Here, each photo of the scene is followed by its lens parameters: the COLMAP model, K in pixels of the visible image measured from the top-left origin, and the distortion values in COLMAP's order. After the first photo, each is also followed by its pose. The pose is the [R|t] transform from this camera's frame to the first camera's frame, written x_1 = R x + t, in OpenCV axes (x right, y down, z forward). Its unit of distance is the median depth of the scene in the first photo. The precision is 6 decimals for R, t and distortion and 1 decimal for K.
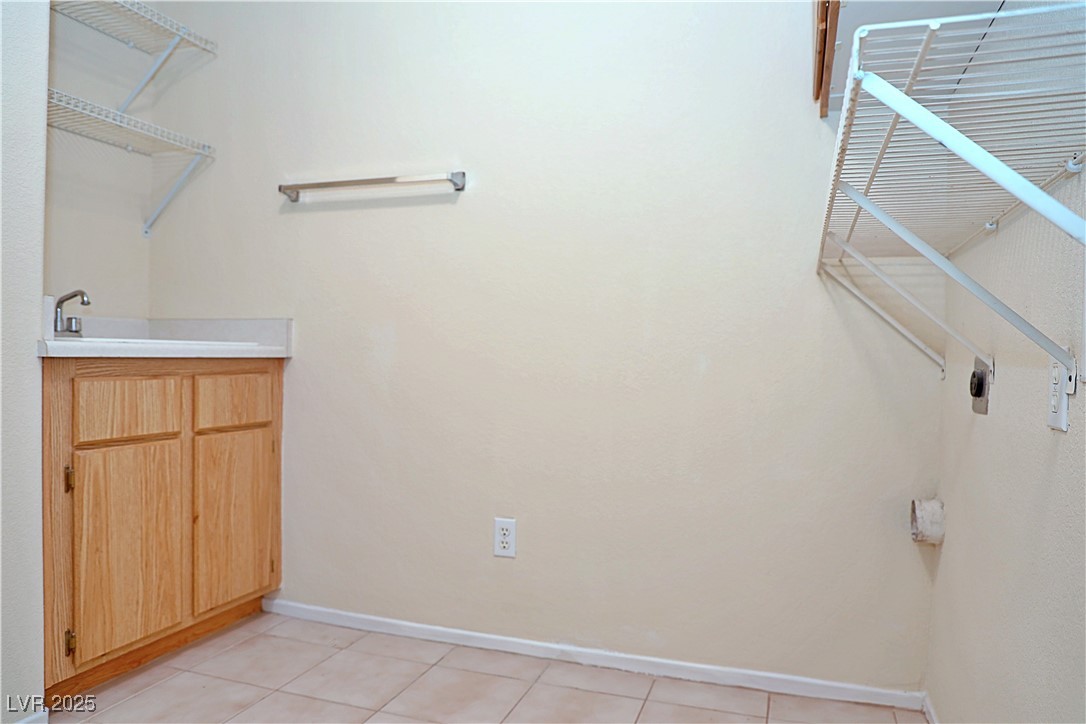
lens RADIAL K [[746.0, 0, 539.6], [0, 746.0, 366.1], [0, 0, 1]] dist [-0.062618, 0.017097]
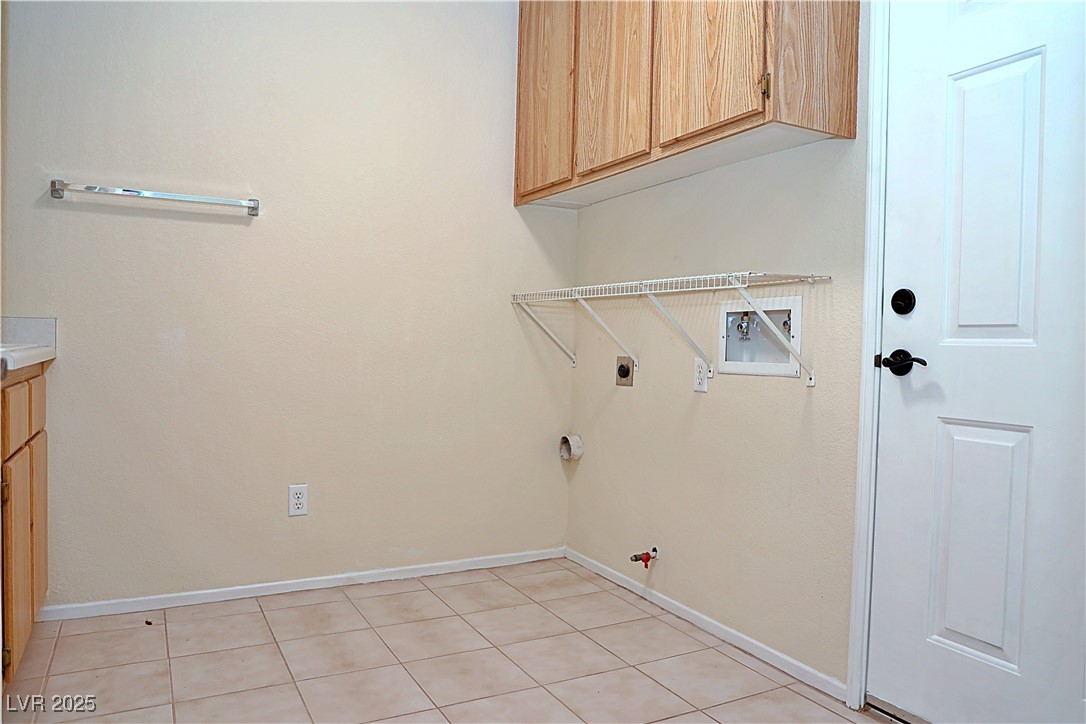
lens RADIAL K [[789.6, 0, 545.2], [0, 789.6, 359.0], [0, 0, 1]] dist [-0.066822, 0.033140]
pose [[0.674229, -0.020020, 0.738251, -0.772151], [-0.001681, 0.999588, 0.028643, -0.047519], [-0.738521, -0.020553, 0.673917, -0.199464]]
